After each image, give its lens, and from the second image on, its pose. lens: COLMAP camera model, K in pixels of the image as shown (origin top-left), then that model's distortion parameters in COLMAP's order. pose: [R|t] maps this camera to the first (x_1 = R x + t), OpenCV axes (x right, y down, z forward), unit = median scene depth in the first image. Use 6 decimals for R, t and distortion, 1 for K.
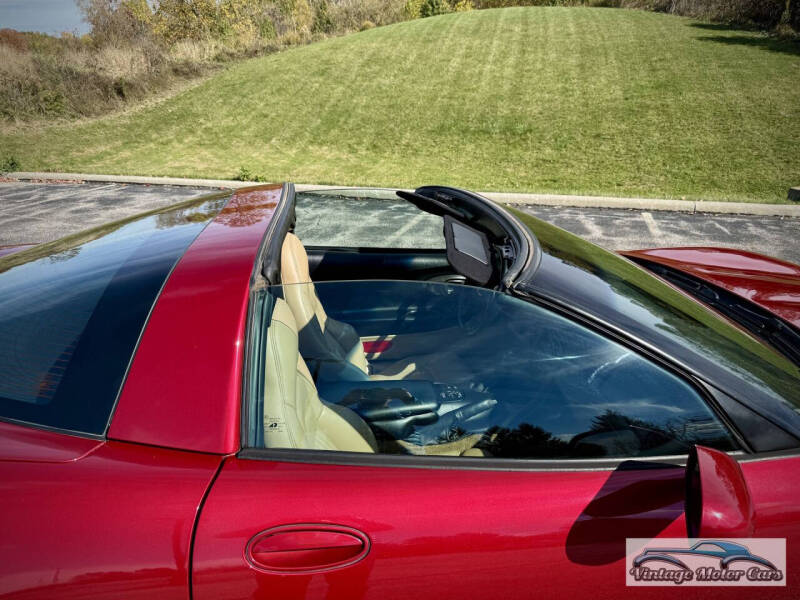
lens RADIAL K [[594.0, 0, 403.0], [0, 594.0, 289.6], [0, 0, 1]] dist [0.010899, -0.028519]
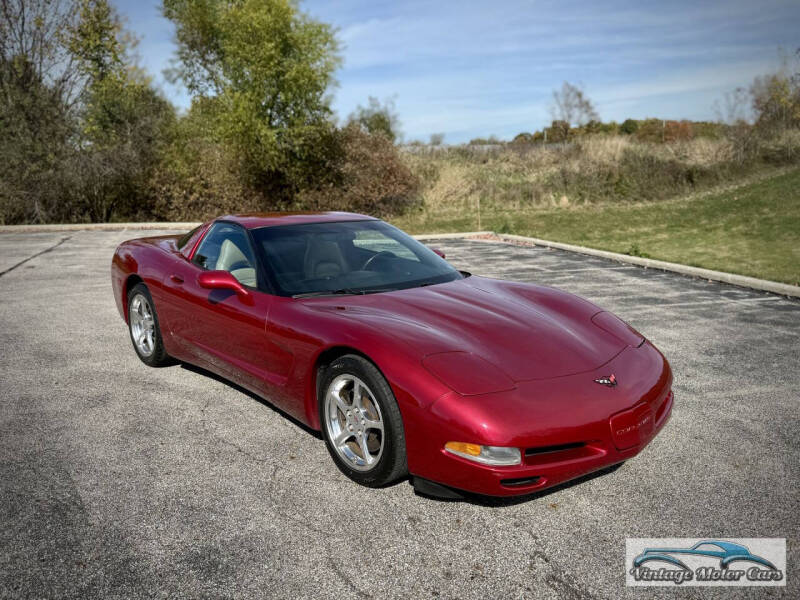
lens RADIAL K [[639.1, 0, 392.6], [0, 639.1, 299.3], [0, 0, 1]] dist [0.037803, -0.056725]
pose [[0.569865, 0.160797, -0.805852, 0.173113], [-0.269461, 0.963010, 0.001604, 0.004783], [0.776302, 0.216231, 0.592114, -0.012724]]
